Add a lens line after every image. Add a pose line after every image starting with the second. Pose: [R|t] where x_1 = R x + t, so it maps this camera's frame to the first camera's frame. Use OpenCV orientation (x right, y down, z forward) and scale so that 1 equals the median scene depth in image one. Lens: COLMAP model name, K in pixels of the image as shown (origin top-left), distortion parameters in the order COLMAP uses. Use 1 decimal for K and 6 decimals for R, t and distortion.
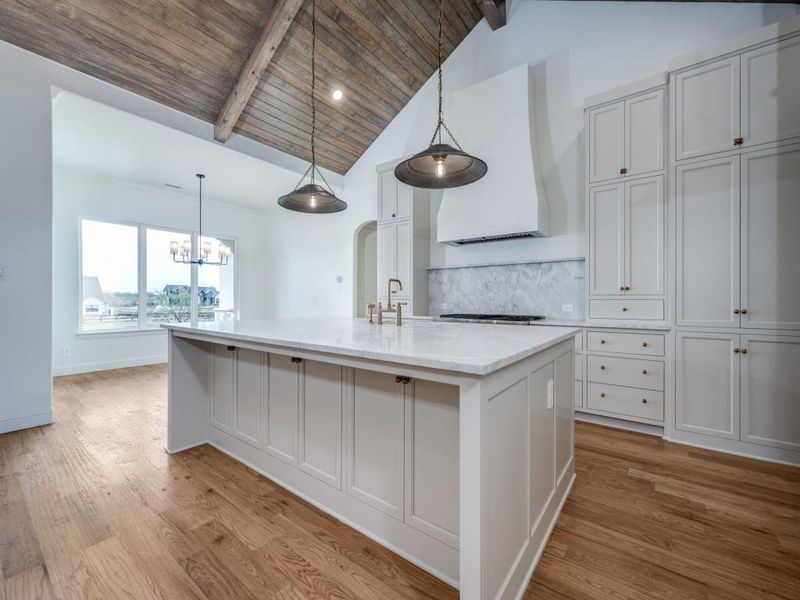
lens RADIAL K [[318.2, 0, 448.5], [0, 318.2, 300.4], [0, 0, 1]] dist [-0.000681, -0.000144]
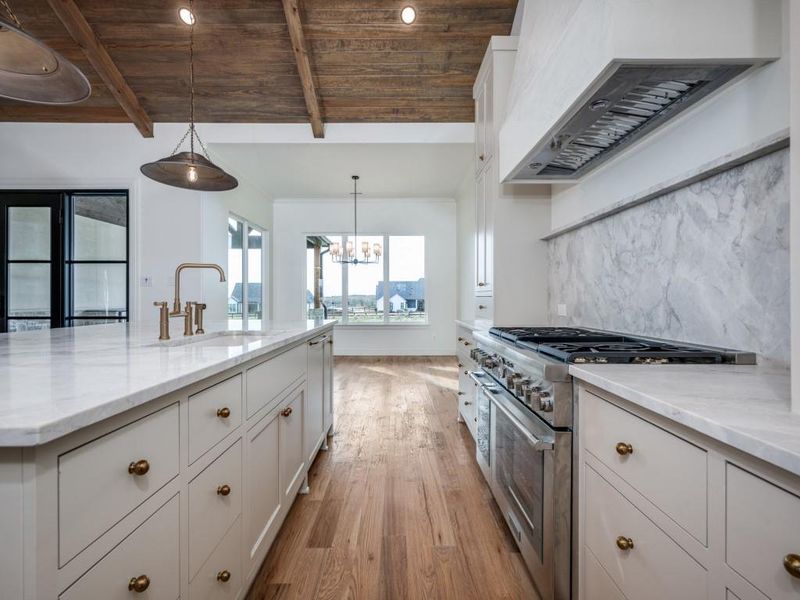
lens RADIAL K [[376.5, 0, 400.0], [0, 376.5, 300.0], [0, 0, 1]] dist [0.003470, 0.000509]
pose [[0.552605, 0.001390, -0.833442, 0.389046], [0.001080, 0.999997, 0.002383, 0.000675], [0.833442, -0.002217, 0.552602, 0.551523]]
